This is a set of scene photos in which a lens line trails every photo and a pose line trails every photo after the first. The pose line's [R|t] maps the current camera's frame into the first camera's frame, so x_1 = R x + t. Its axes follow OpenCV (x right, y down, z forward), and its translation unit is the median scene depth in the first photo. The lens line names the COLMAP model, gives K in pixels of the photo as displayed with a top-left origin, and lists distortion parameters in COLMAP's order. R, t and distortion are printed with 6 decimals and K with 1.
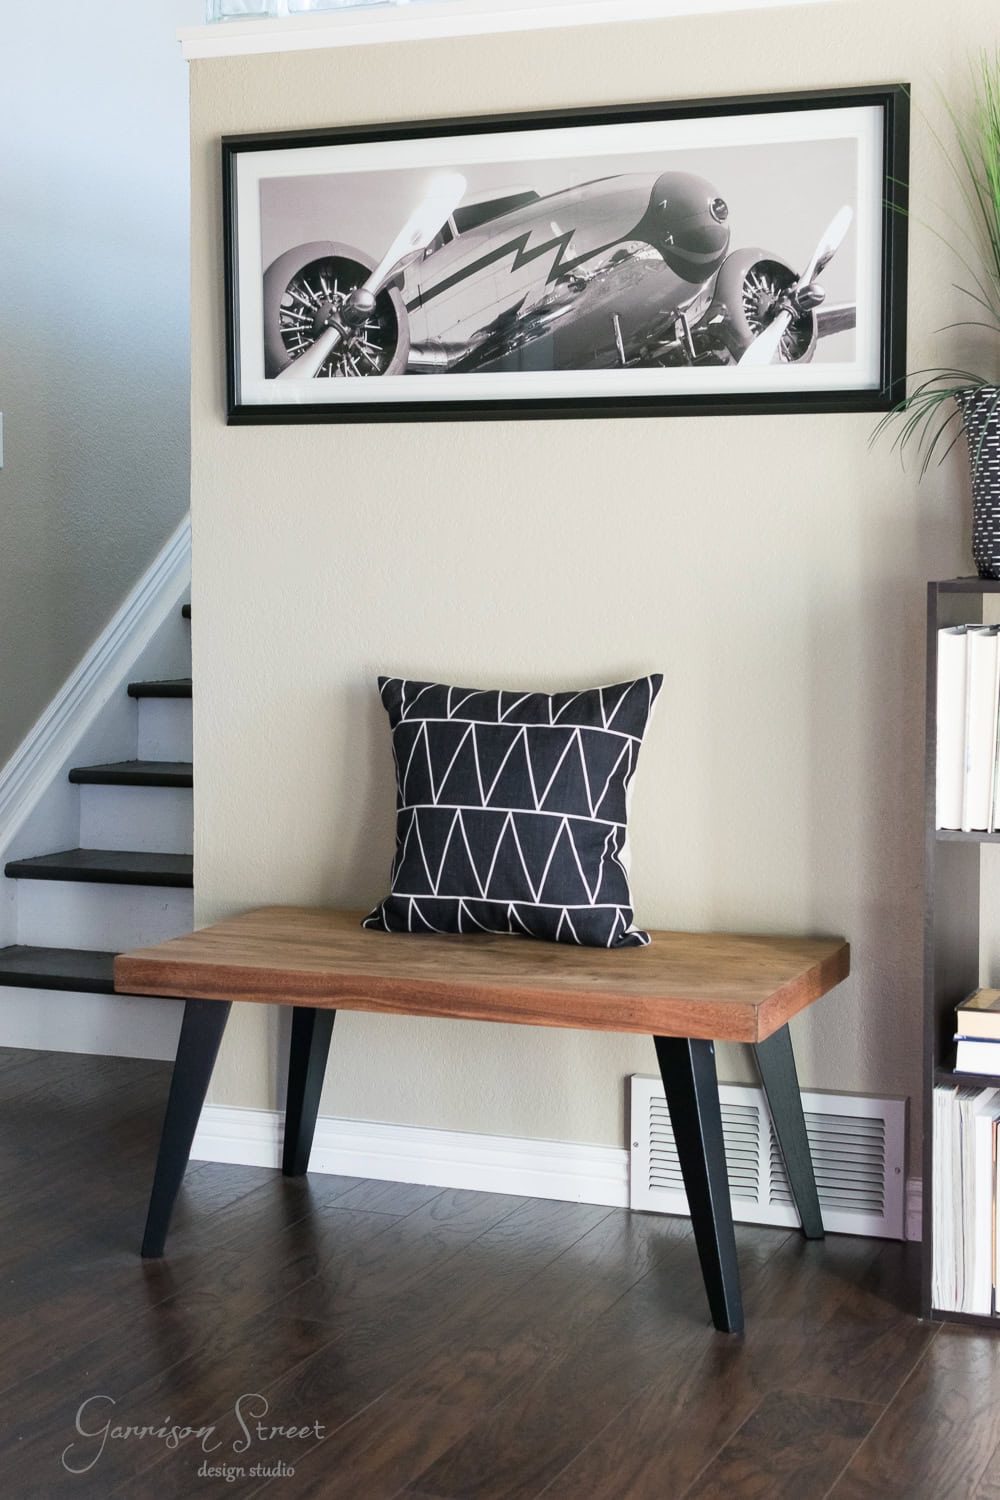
lens RADIAL K [[2266.7, 0, 500.0], [0, 2266.7, 750.0], [0, 0, 1]] dist [0.013253, 0.060211]
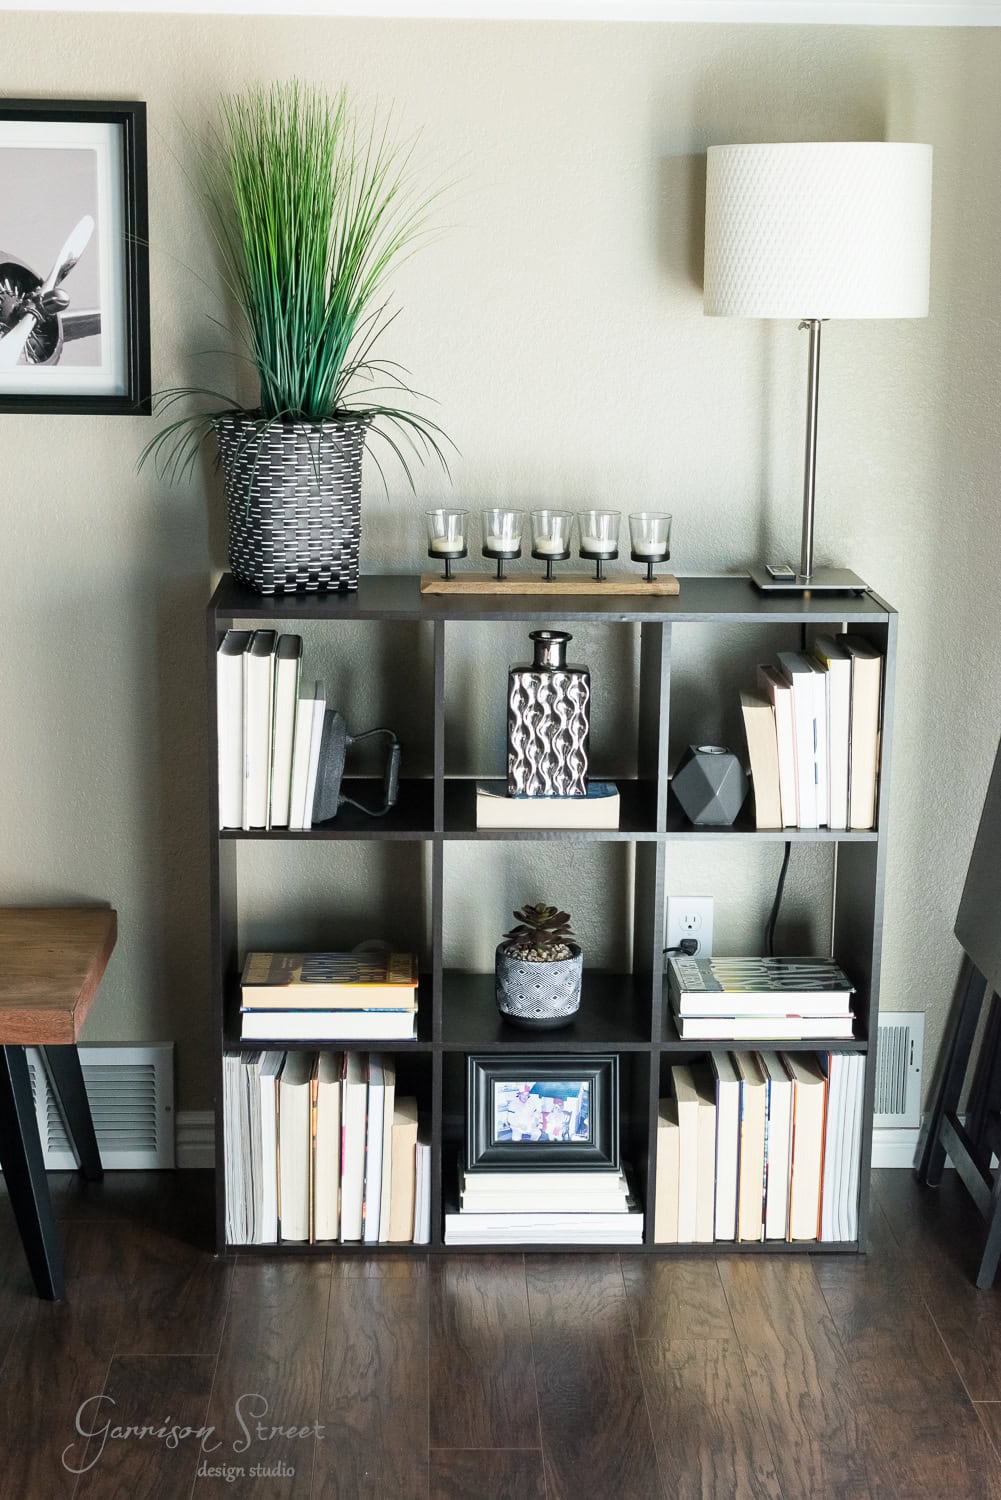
lens RADIAL K [[2266.7, 0, 500.5], [0, 2266.7, 750.0], [0, 0, 1]] dist [0.013253, 0.060211]
pose [[0.906644, -0.072391, 0.415639, -0.124730], [0.017631, 0.990810, 0.134108, -0.133406], [-0.421527, -0.114260, 0.899588, -0.039787]]
